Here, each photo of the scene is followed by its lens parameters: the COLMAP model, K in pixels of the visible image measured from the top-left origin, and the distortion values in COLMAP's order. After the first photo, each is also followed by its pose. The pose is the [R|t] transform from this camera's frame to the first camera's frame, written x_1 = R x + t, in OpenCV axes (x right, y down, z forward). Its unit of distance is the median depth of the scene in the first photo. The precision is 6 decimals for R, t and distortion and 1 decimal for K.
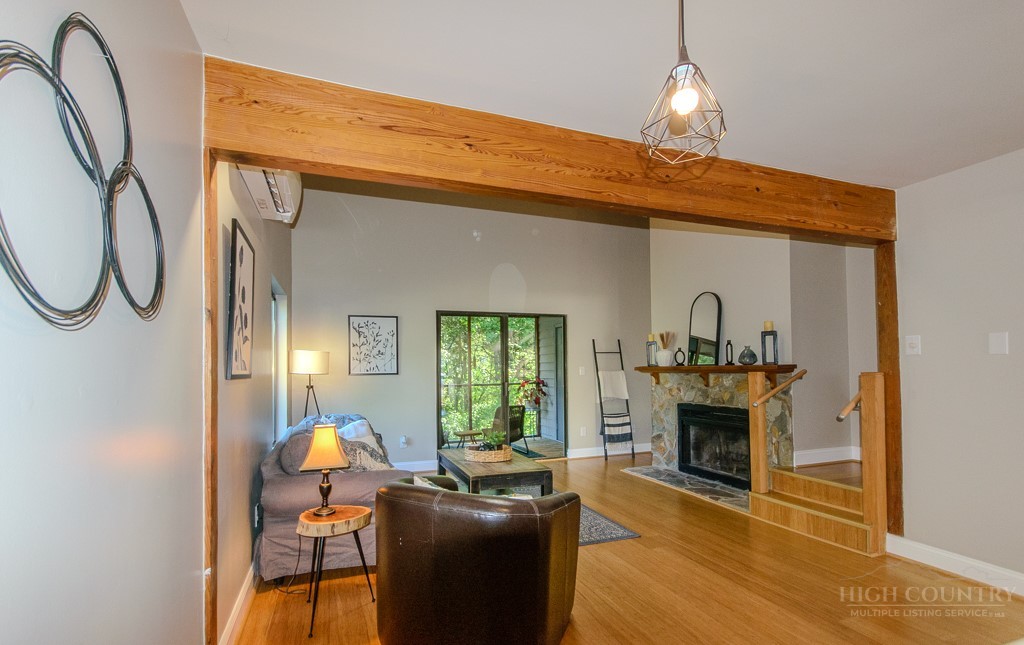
lens RADIAL K [[450.8, 0, 503.3], [0, 450.8, 356.0], [0, 0, 1]] dist [0.008584, 0.000058]
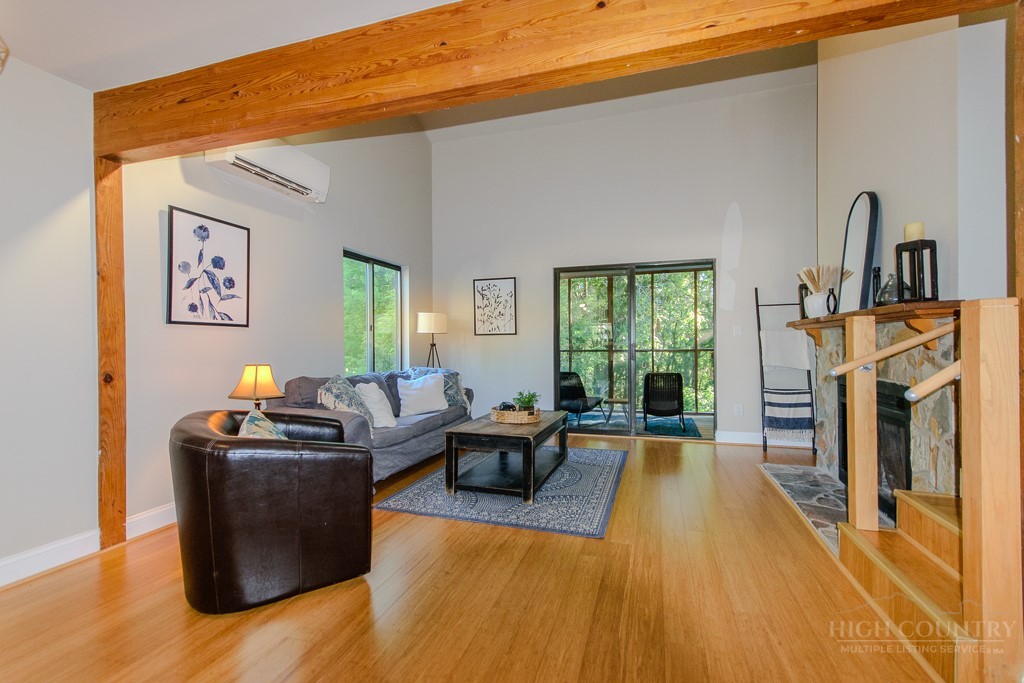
lens RADIAL K [[457.6, 0, 558.5], [0, 457.6, 345.1], [0, 0, 1]] dist [0.002422, -0.000038]
pose [[0.796981, 0.004532, -0.603987, 0.409151], [0.015592, 0.999484, 0.028073, 0.032525], [0.603803, -0.031791, 0.796500, 0.211182]]
